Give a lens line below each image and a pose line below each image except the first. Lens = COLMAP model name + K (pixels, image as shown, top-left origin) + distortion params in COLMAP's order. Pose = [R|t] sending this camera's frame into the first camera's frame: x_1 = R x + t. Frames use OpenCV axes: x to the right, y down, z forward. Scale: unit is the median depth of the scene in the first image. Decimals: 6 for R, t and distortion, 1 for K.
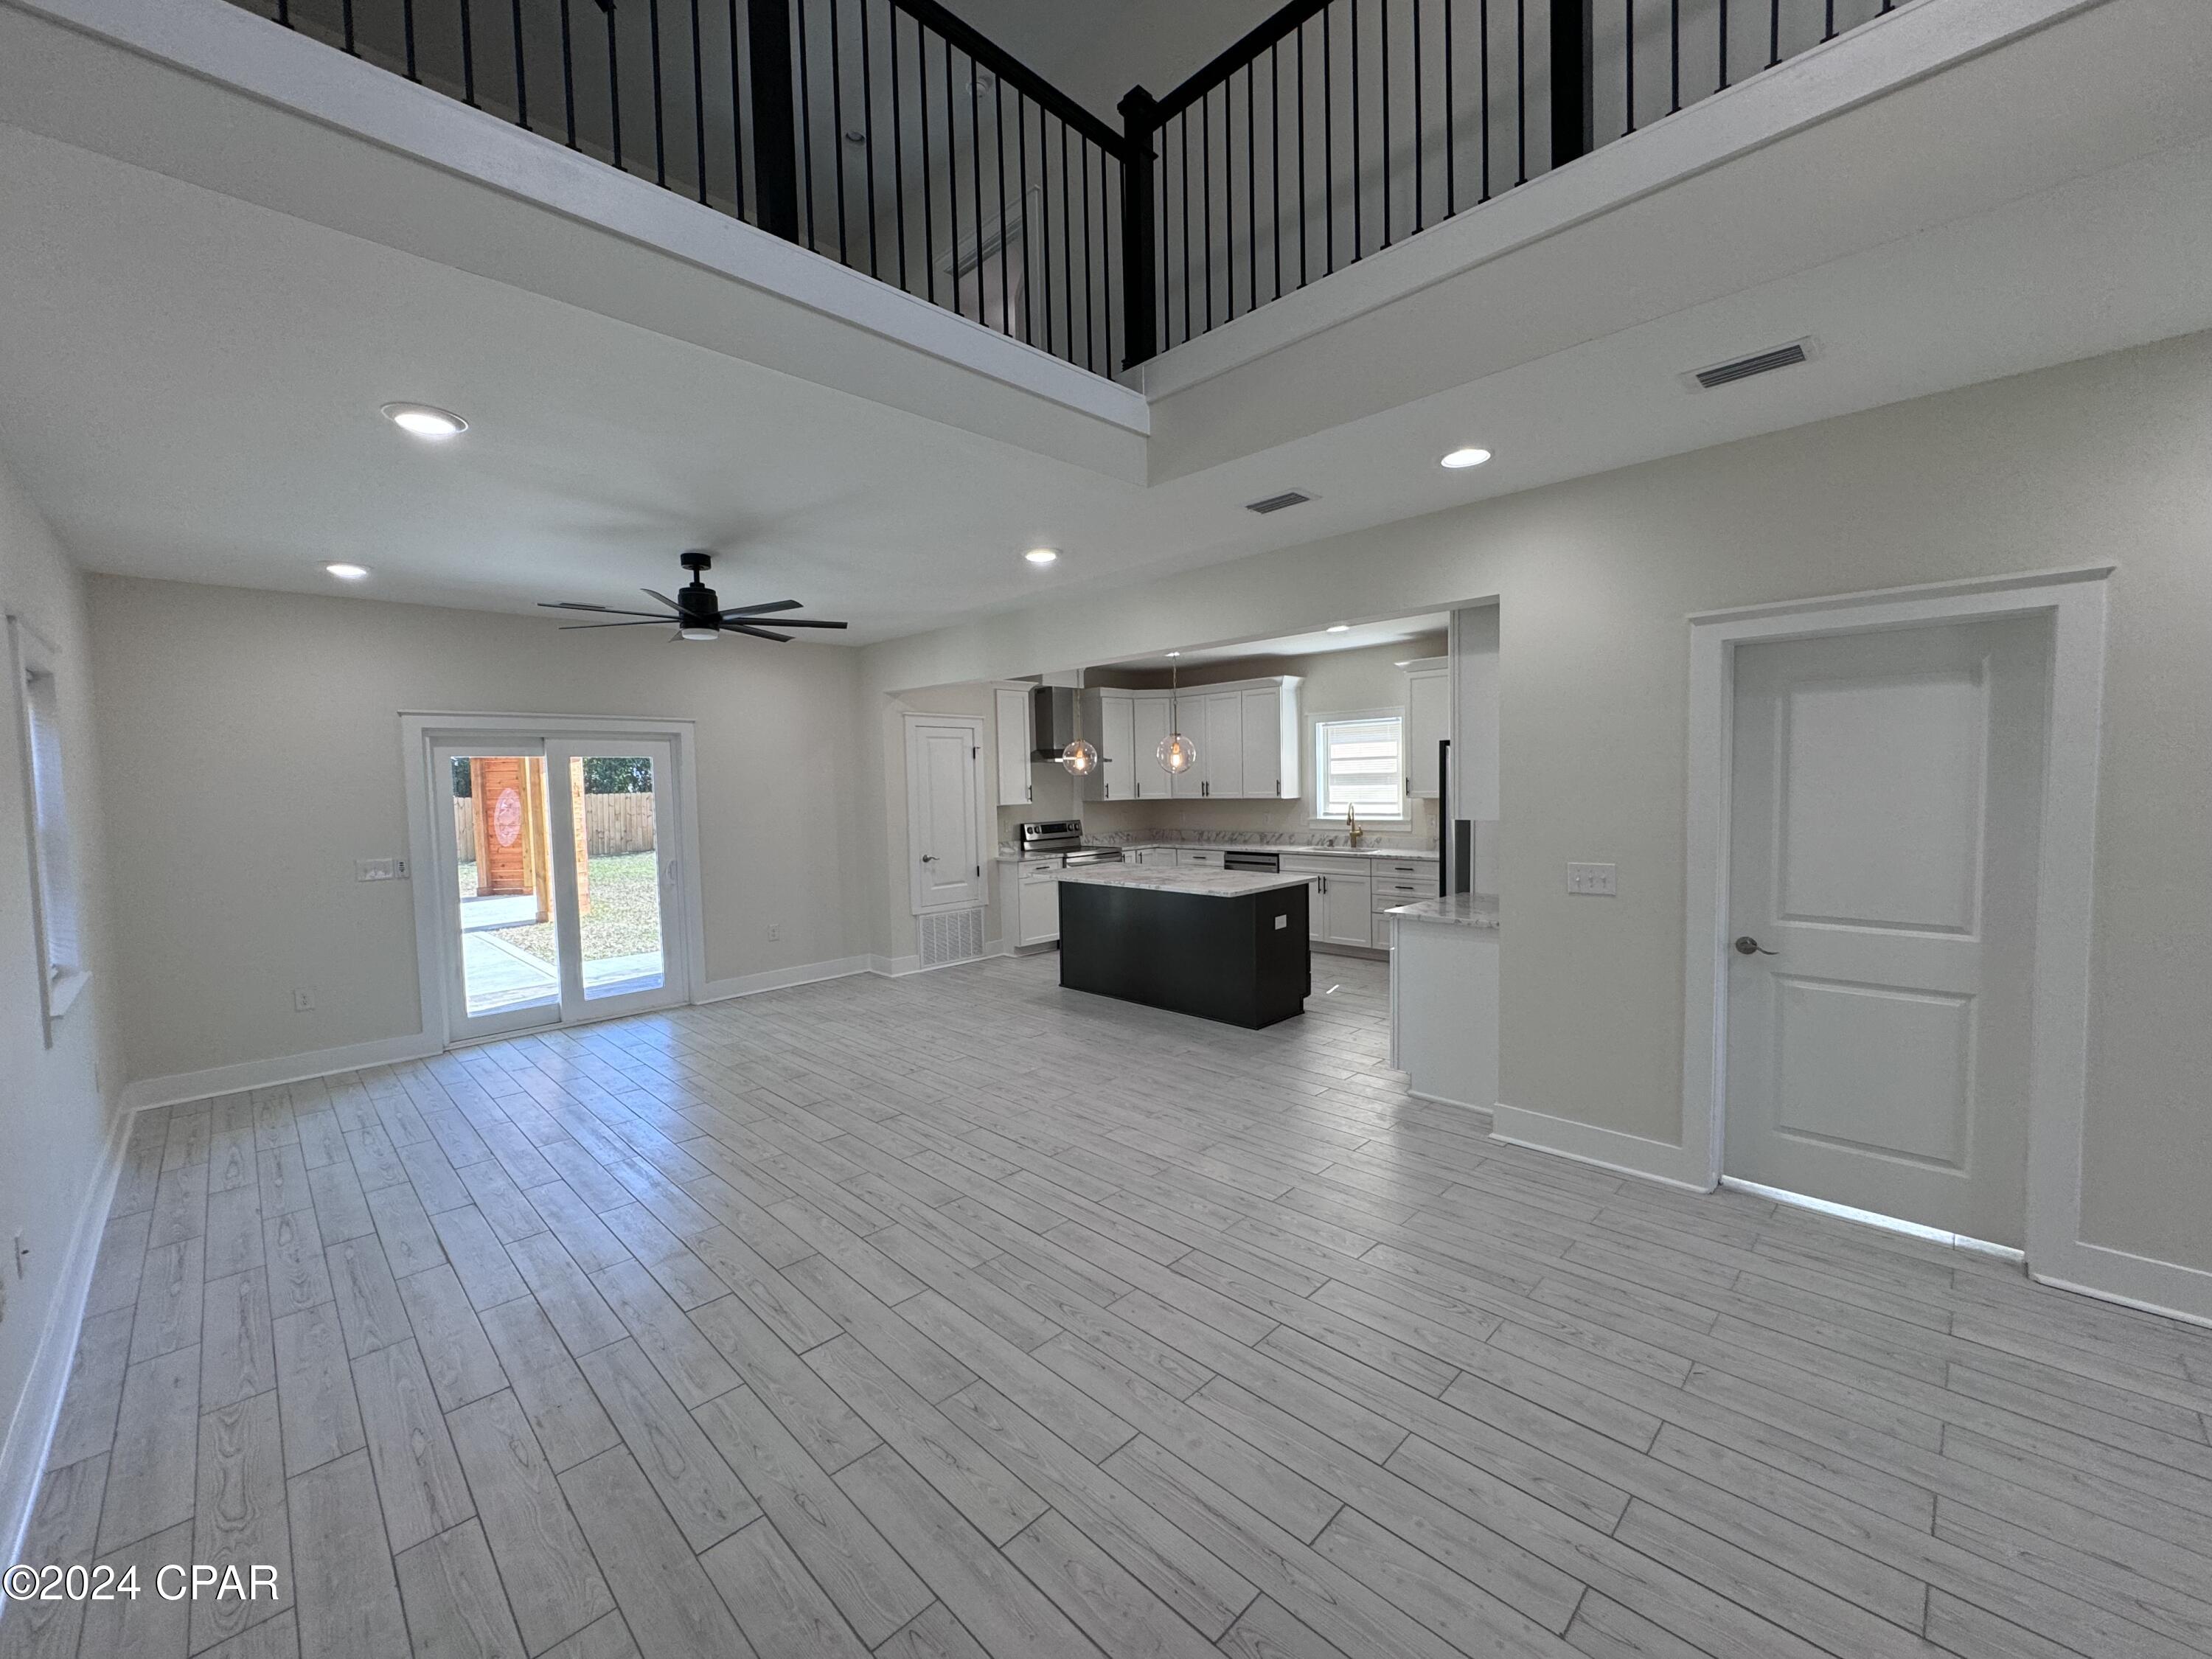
lens RADIAL K [[884.7, 0, 1102.0], [0, 884.7, 823.9], [0, 0, 1]] dist [-0.001463, 0.000637]
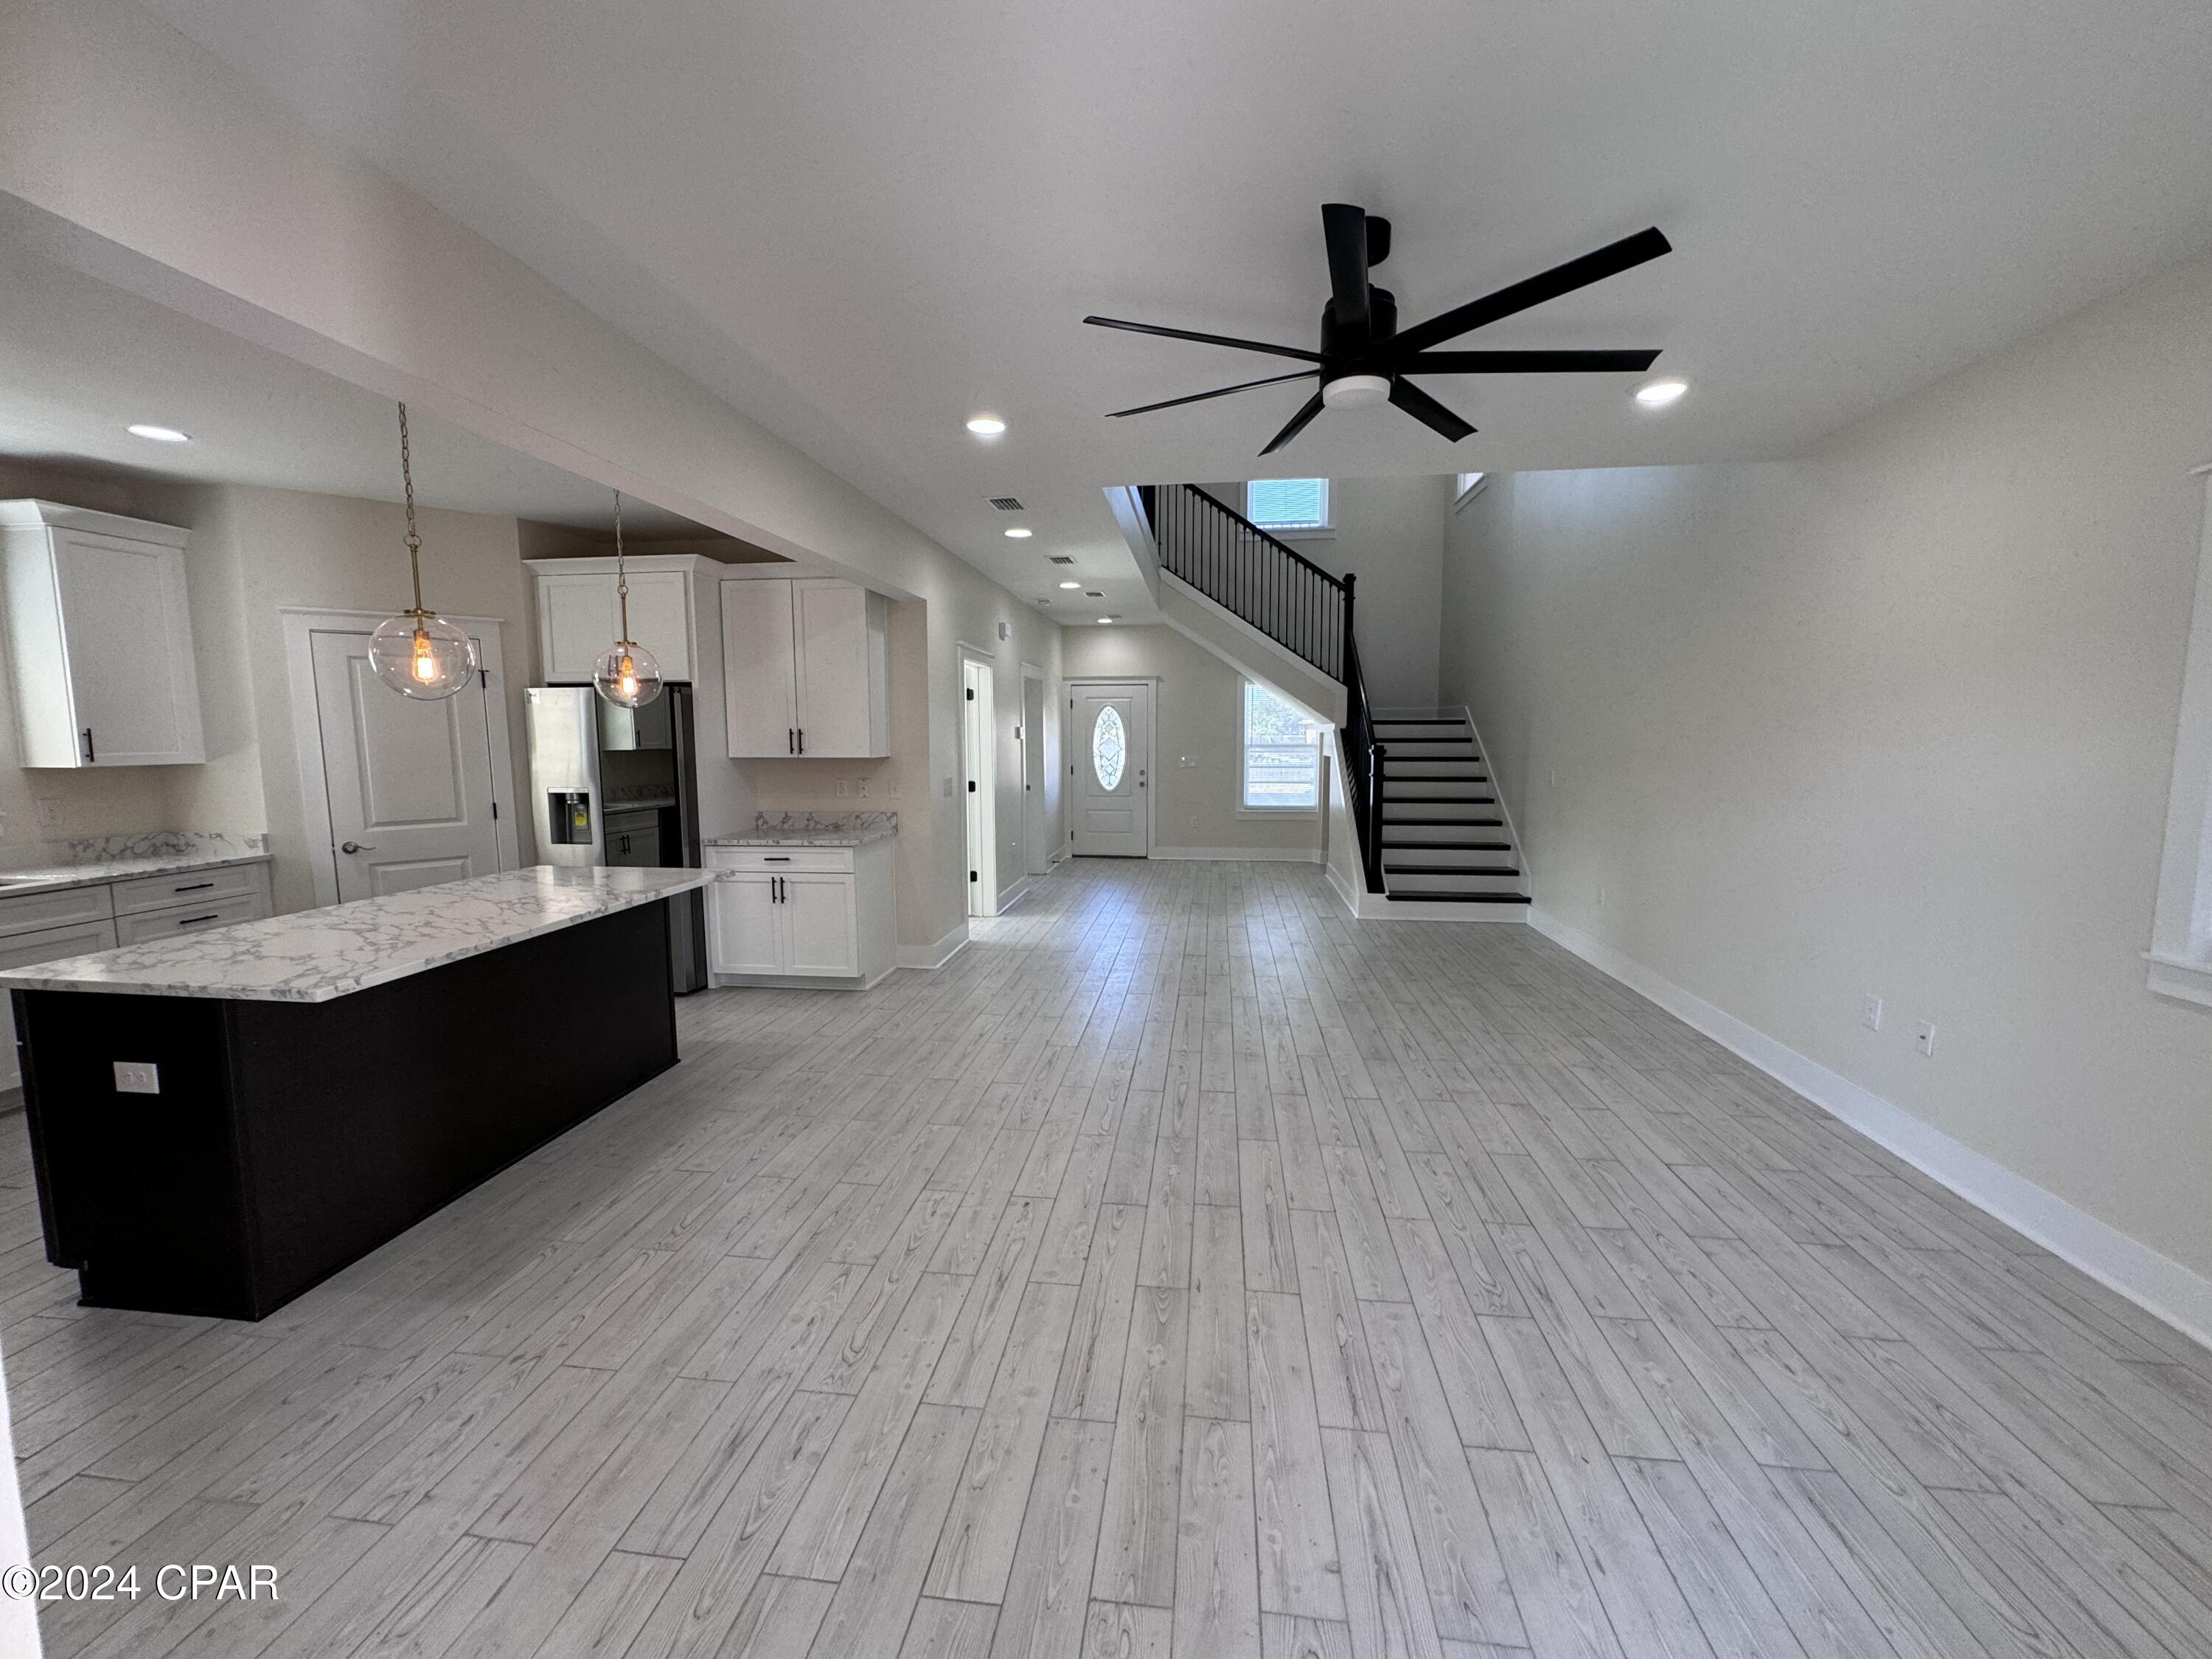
lens RADIAL K [[884.7, 0, 1108.1], [0, 884.7, 826.5], [0, 0, 1]] dist [-0.001463, 0.000637]
pose [[-0.617030, -0.060194, 0.784634, -0.570775], [0.057047, 0.991025, 0.120890, -0.028419], [-0.784869, 0.119354, -0.608058, 1.062745]]
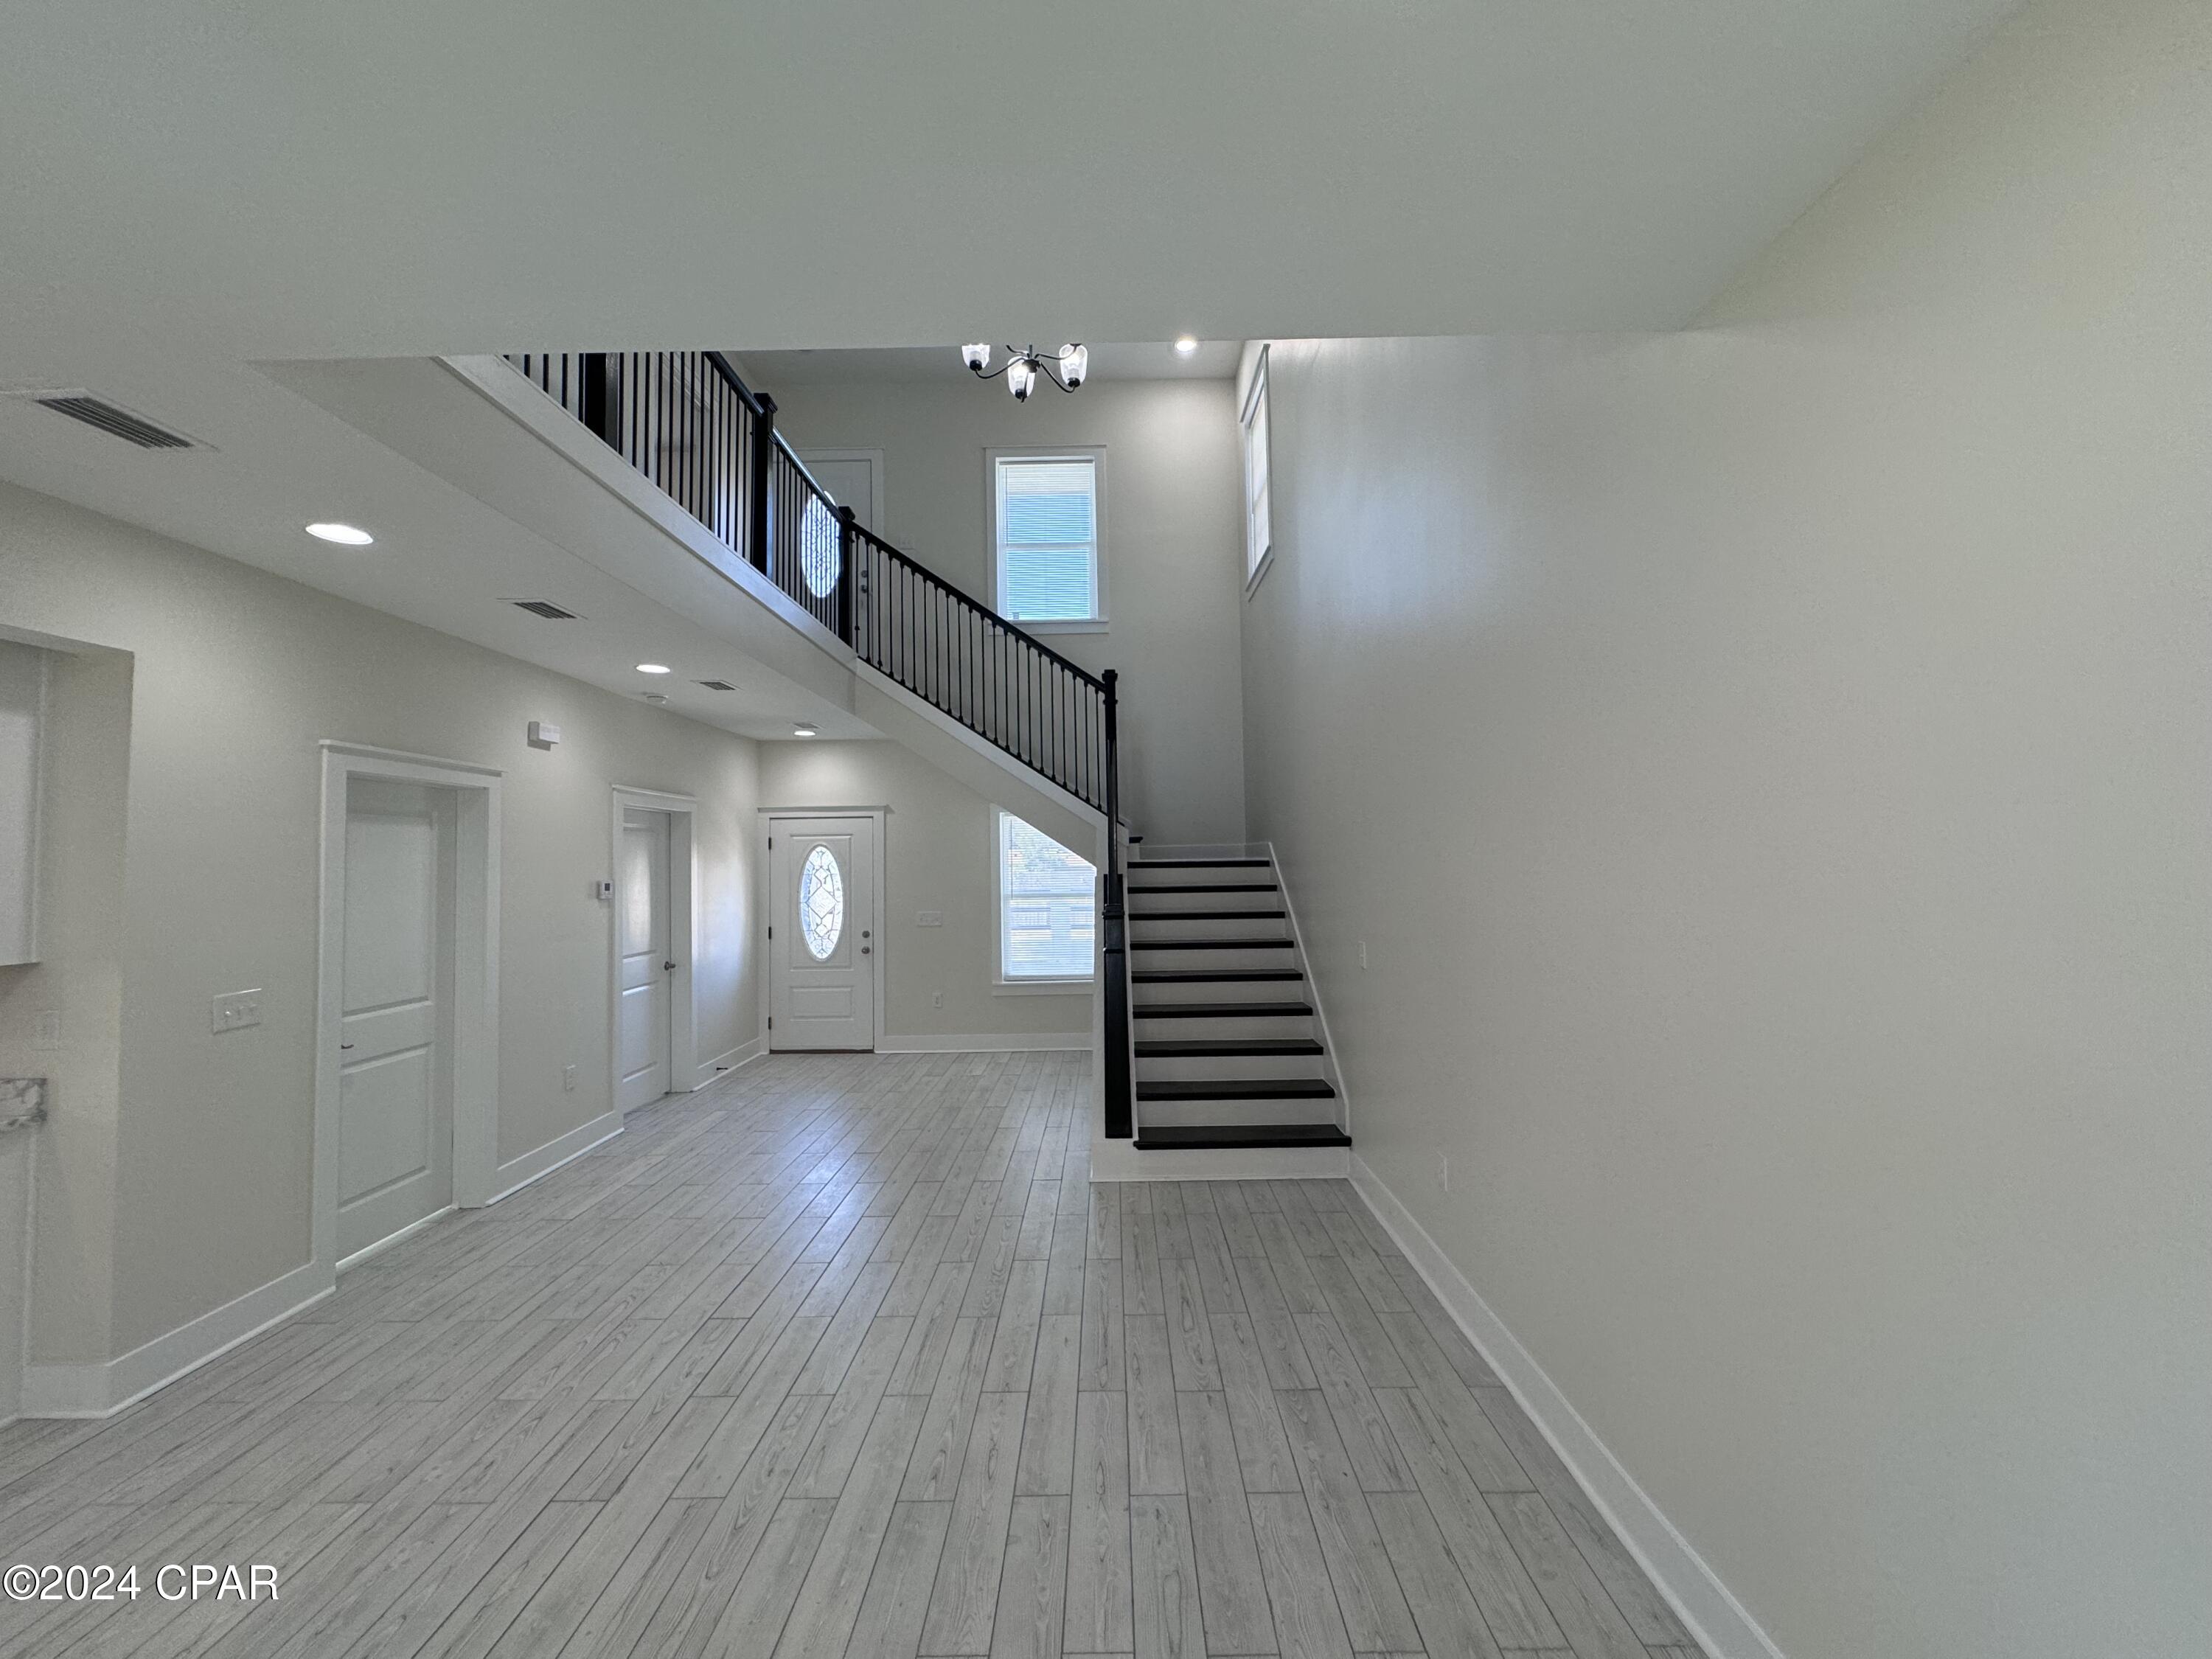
lens RADIAL K [[884.7, 0, 1101.5], [0, 884.7, 828.9], [0, 0, 1]] dist [-0.001463, 0.000637]
pose [[-0.702439, 0.061456, 0.709086, -0.404691], [0.068407, 0.997482, -0.018685, -0.025319], [-0.708449, 0.035381, -0.704875, 0.595104]]
